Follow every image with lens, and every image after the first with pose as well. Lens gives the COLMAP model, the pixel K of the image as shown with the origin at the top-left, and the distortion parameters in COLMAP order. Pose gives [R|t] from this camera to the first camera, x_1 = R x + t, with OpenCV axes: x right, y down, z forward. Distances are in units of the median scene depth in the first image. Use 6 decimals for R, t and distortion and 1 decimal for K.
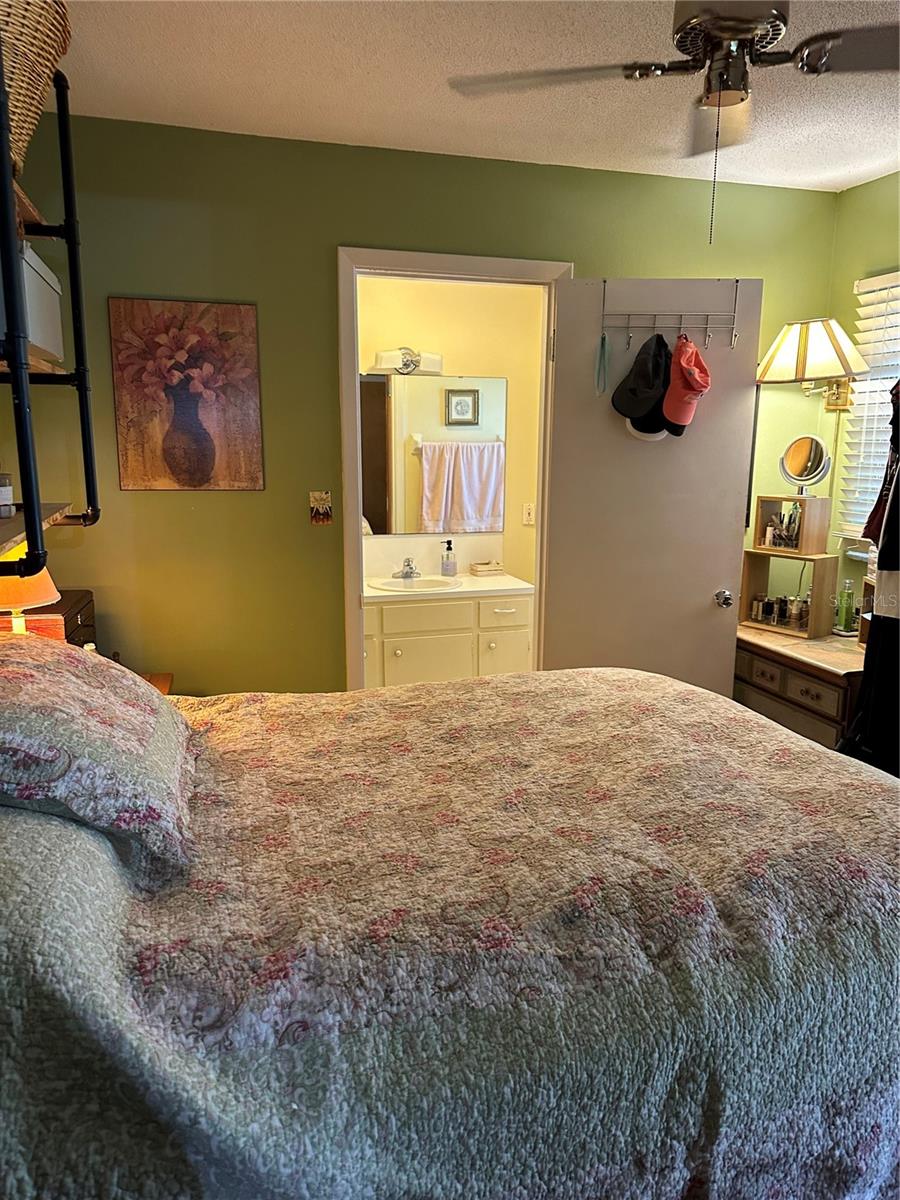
lens RADIAL K [[857.0, 0, 447.5], [0, 857.0, 601.3], [0, 0, 1]] dist [0.006292, -0.000835]
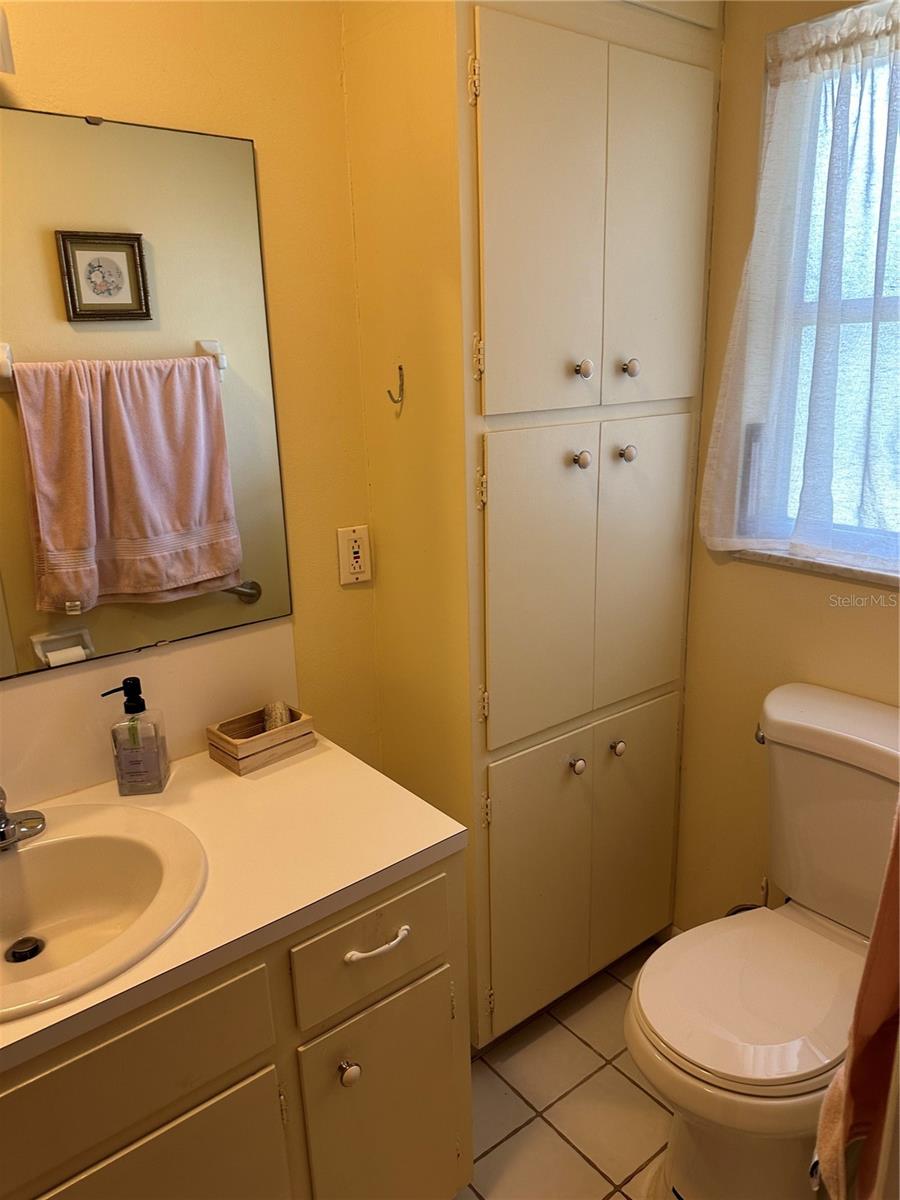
lens RADIAL K [[857.0, 0, 452.6], [0, 857.0, 604.1], [0, 0, 1]] dist [0.006292, -0.000835]
pose [[0.923241, -0.133250, 0.360374, 0.001040], [0.098358, 0.988649, 0.113575, -0.096252], [-0.371418, -0.069411, 0.925868, 0.529994]]
